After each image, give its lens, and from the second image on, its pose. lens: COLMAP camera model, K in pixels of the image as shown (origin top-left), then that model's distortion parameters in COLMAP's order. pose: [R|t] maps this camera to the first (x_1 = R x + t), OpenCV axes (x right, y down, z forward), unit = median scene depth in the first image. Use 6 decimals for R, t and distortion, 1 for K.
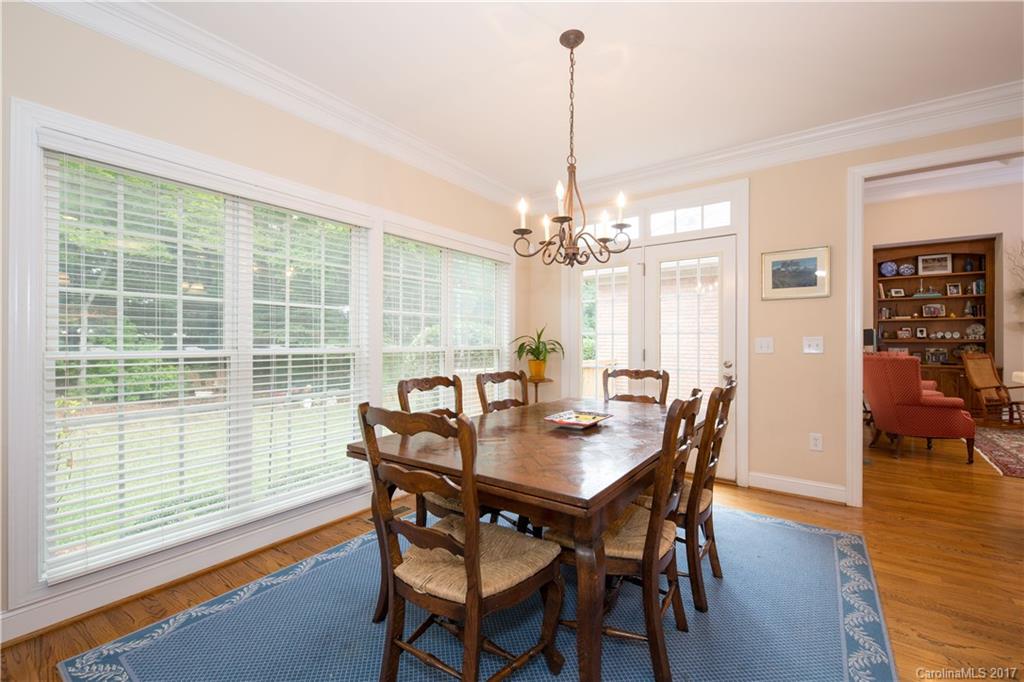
lens RADIAL K [[429.3, 0, 512.0], [0, 429.3, 341.0], [0, 0, 1]] dist [0.001741, -0.000097]
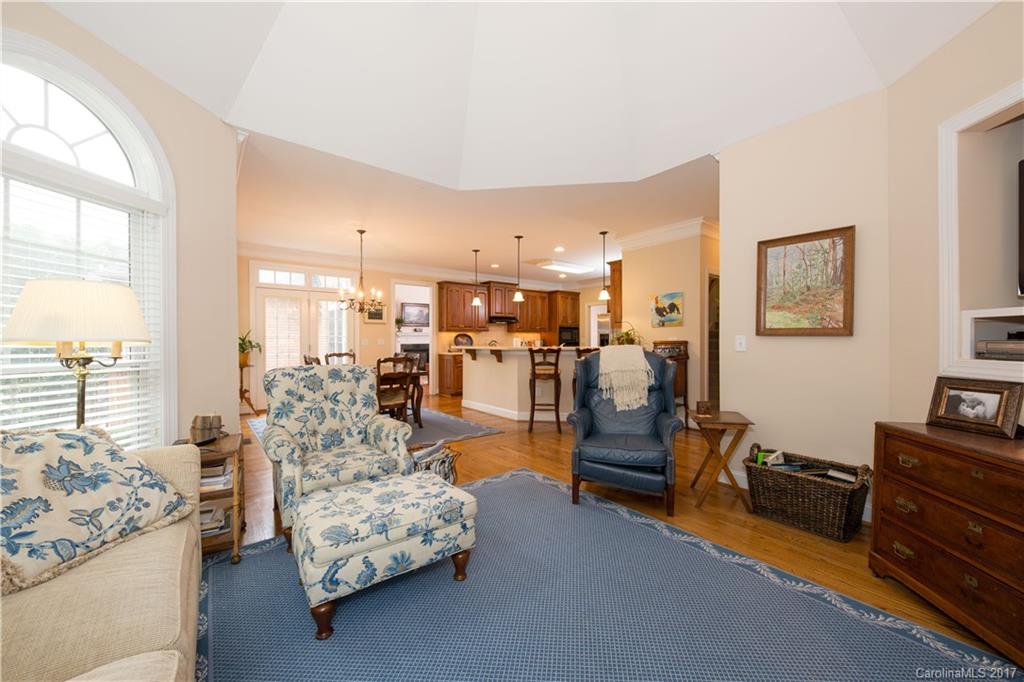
lens RADIAL K [[380.7, 0, 508.1], [0, 380.7, 341.5], [0, 0, 1]] dist [-0.000082, -0.000060]
pose [[0.274467, -0.004327, 0.961587, -0.585594], [0.002795, 0.999989, 0.003702, 0.000753], [-0.961593, 0.001672, 0.274476, -0.172032]]
